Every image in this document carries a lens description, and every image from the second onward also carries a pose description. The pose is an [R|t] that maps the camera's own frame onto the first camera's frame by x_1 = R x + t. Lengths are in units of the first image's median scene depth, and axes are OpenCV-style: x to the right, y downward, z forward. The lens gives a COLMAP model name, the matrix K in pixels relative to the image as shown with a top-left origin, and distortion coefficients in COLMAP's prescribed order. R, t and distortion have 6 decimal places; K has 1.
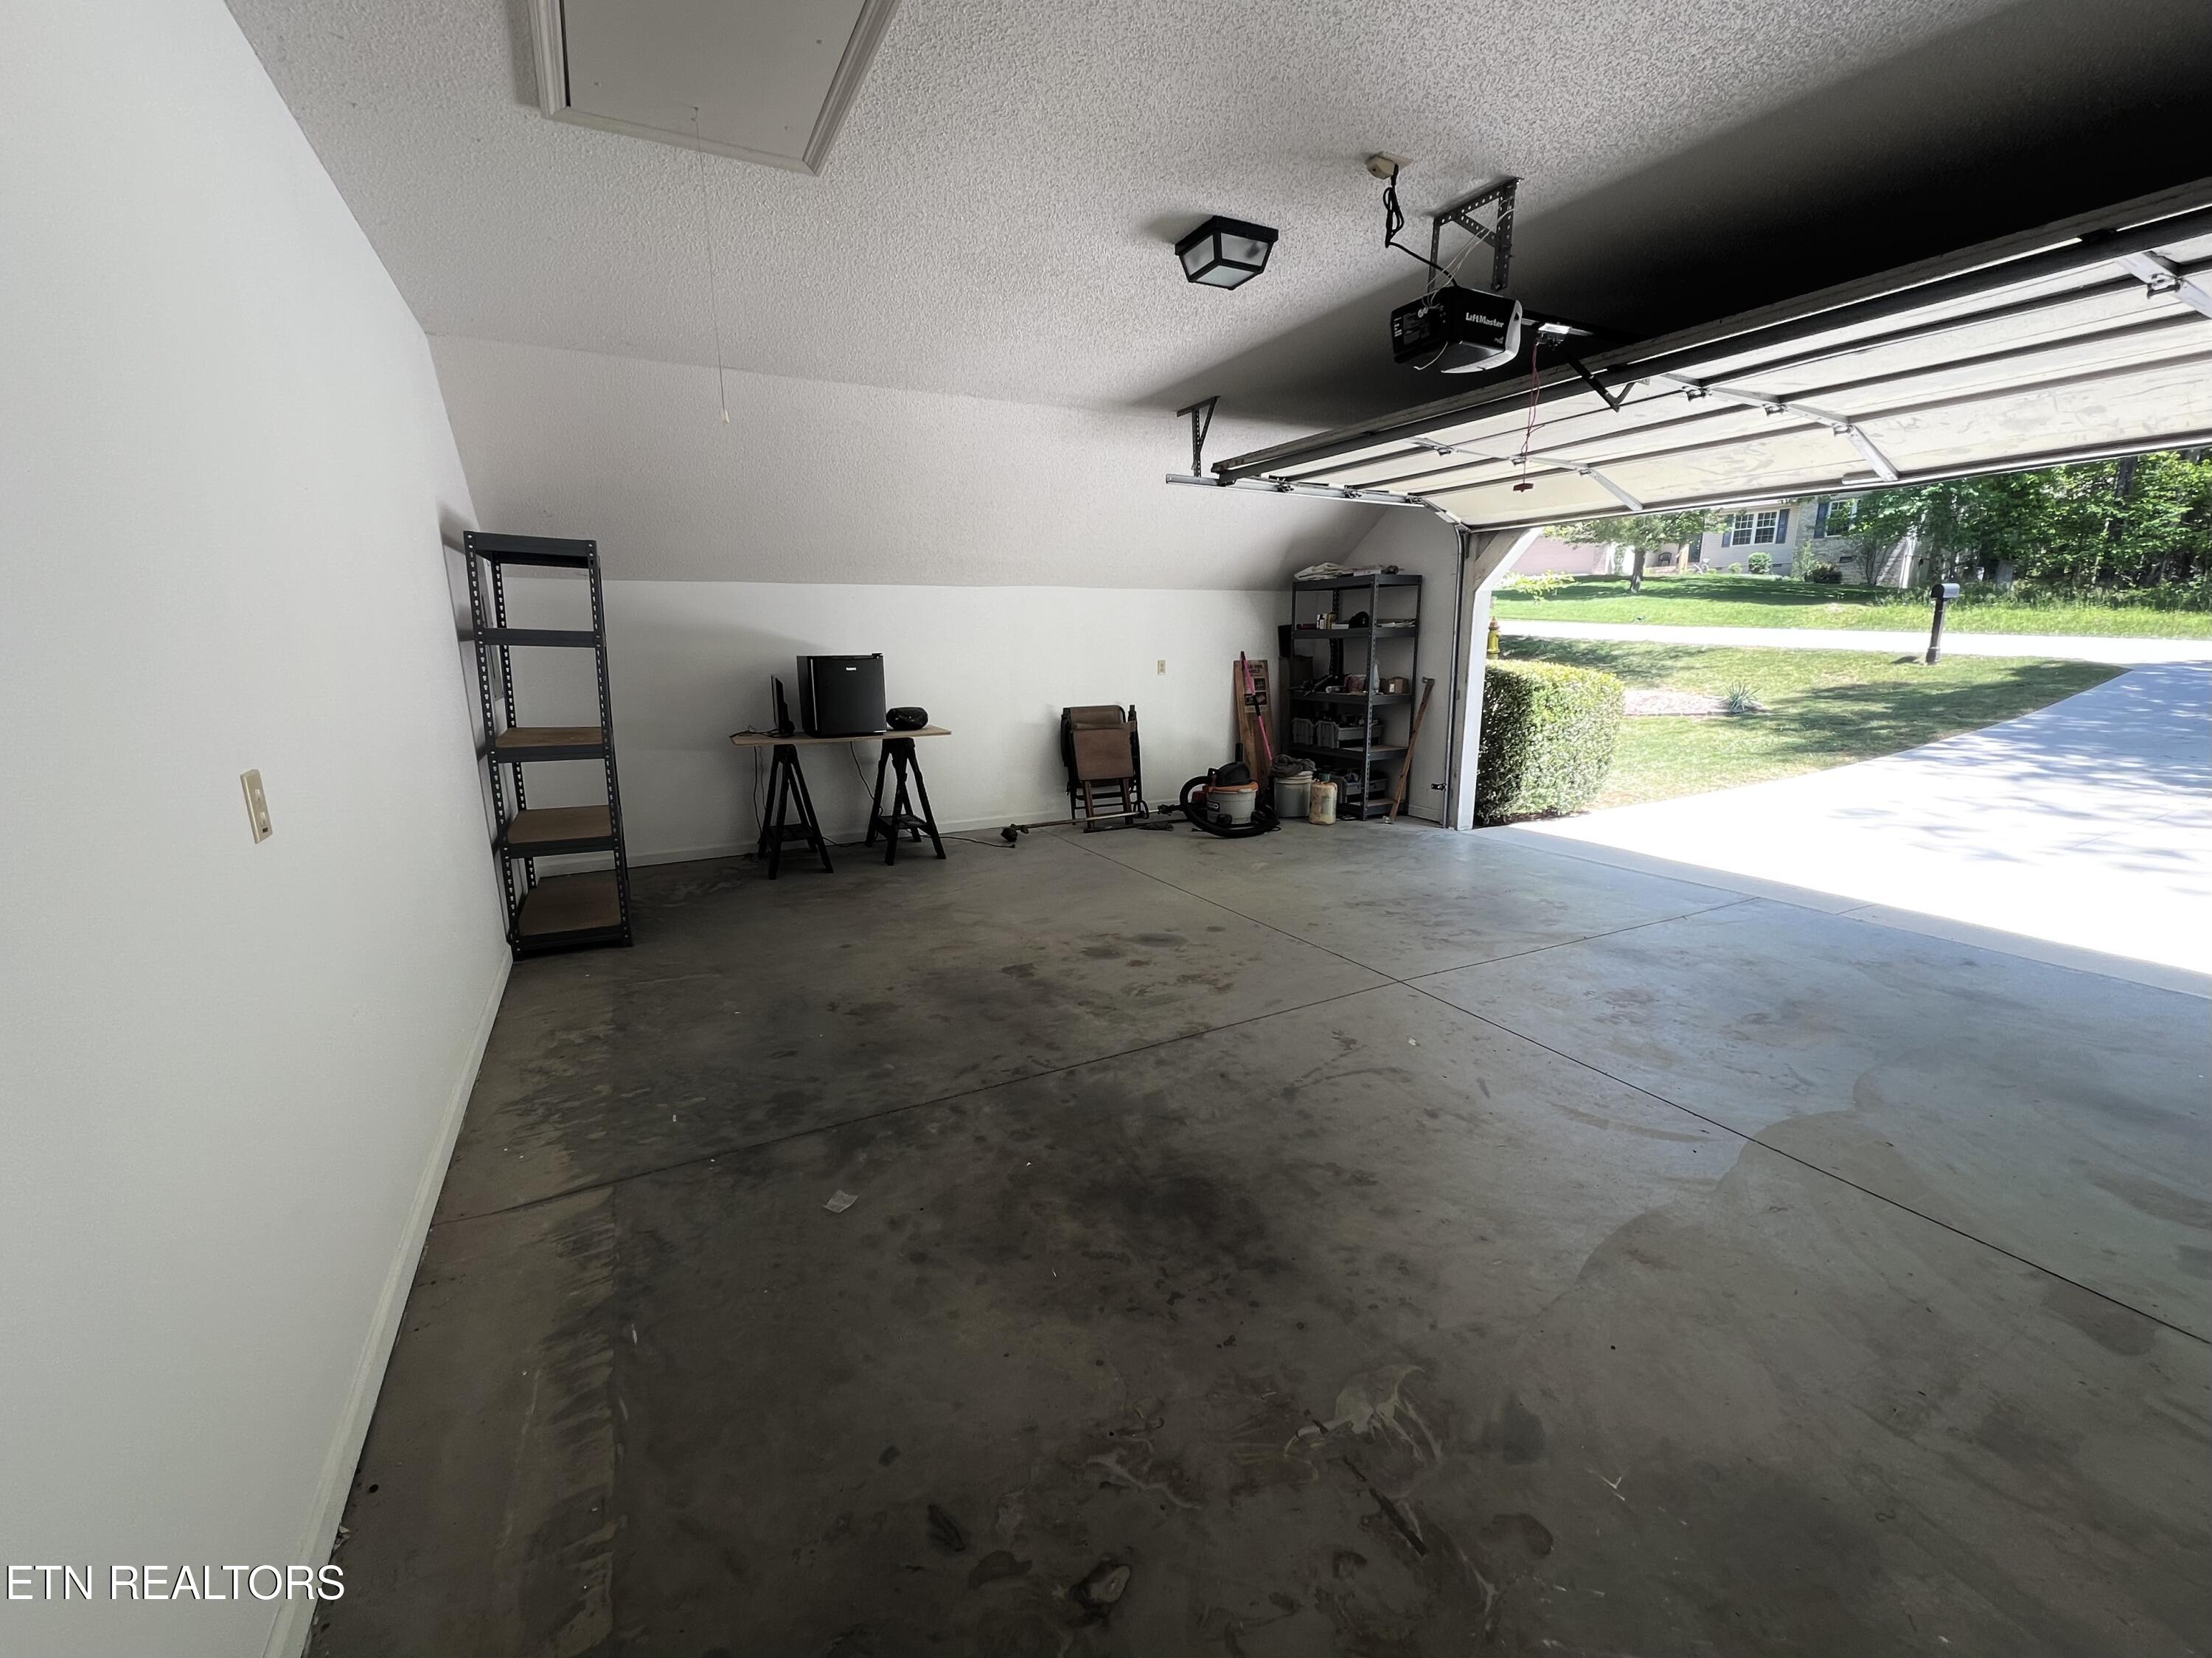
lens RADIAL K [[877.2, 0, 1102.9], [0, 877.2, 829.8], [0, 0, 1]] dist [0.002197, -0.000752]
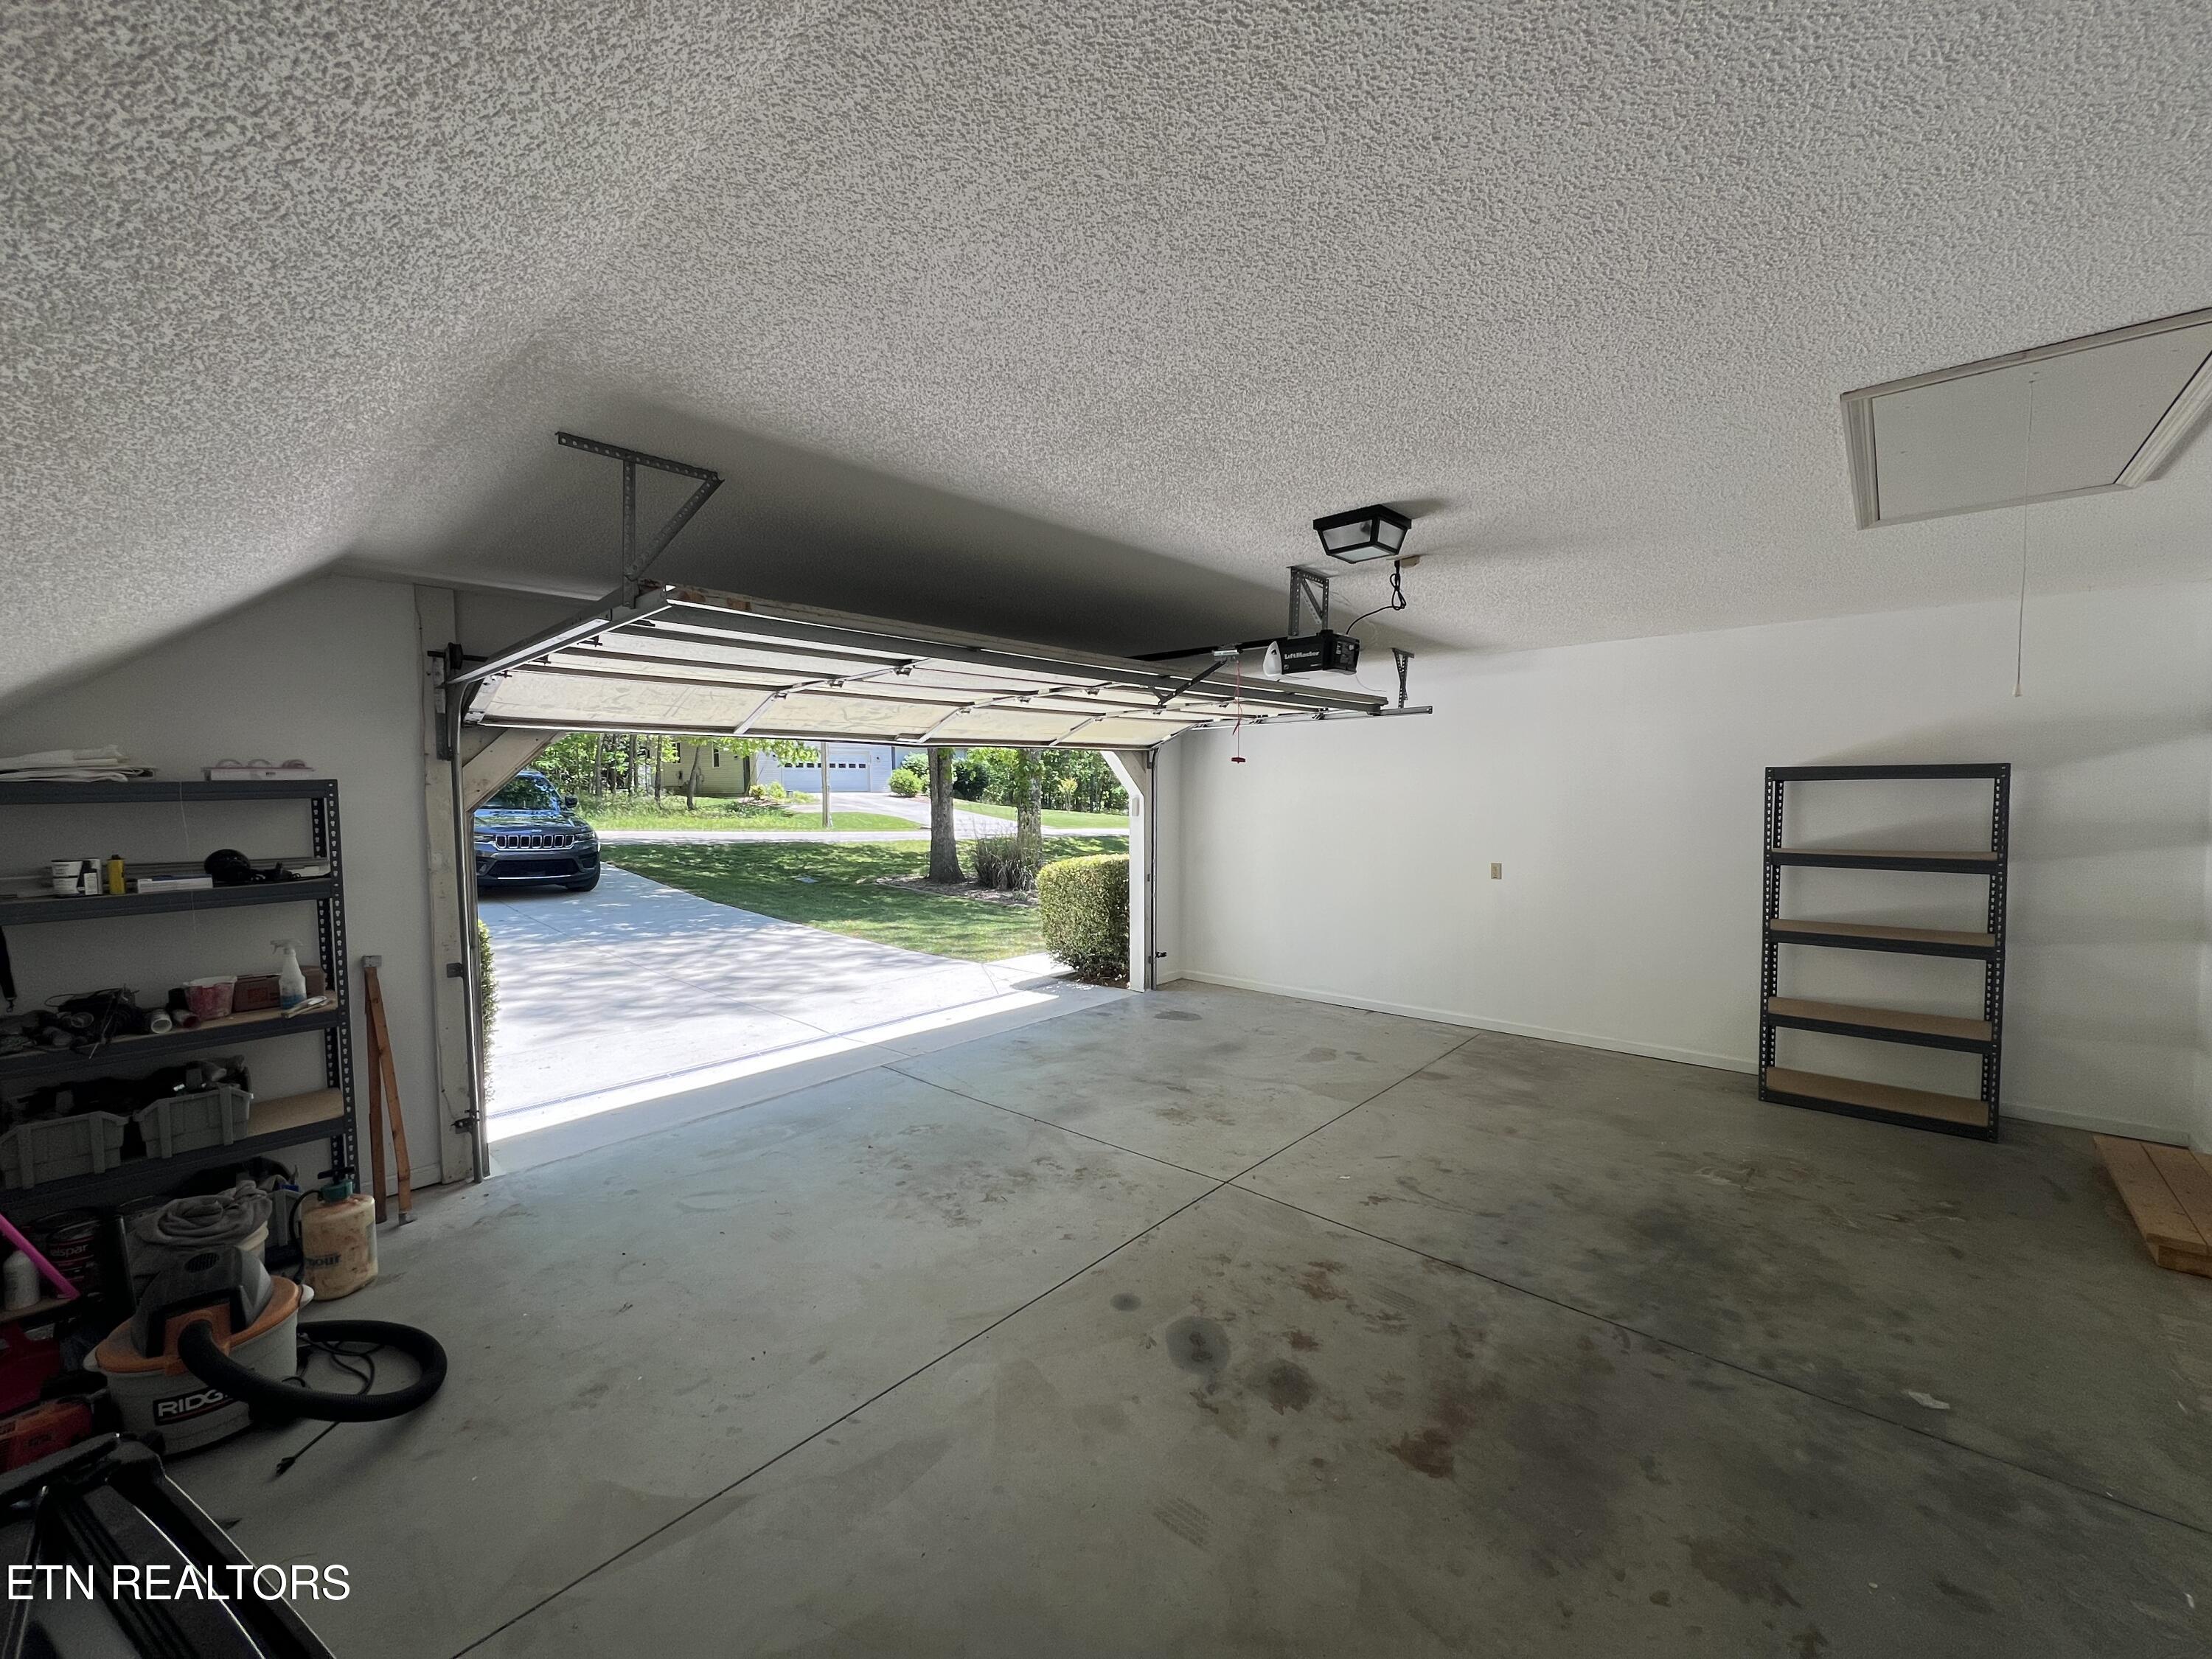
lens RADIAL K [[877.3, 0, 1103.5], [0, 877.3, 829.0], [0, 0, 1]] dist [0.002197, -0.000752]
pose [[-0.328995, -0.032470, 0.943773, -0.709255], [0.219516, 0.969402, 0.109874, -0.459789], [-0.918463, 0.243321, -0.311801, 1.567668]]
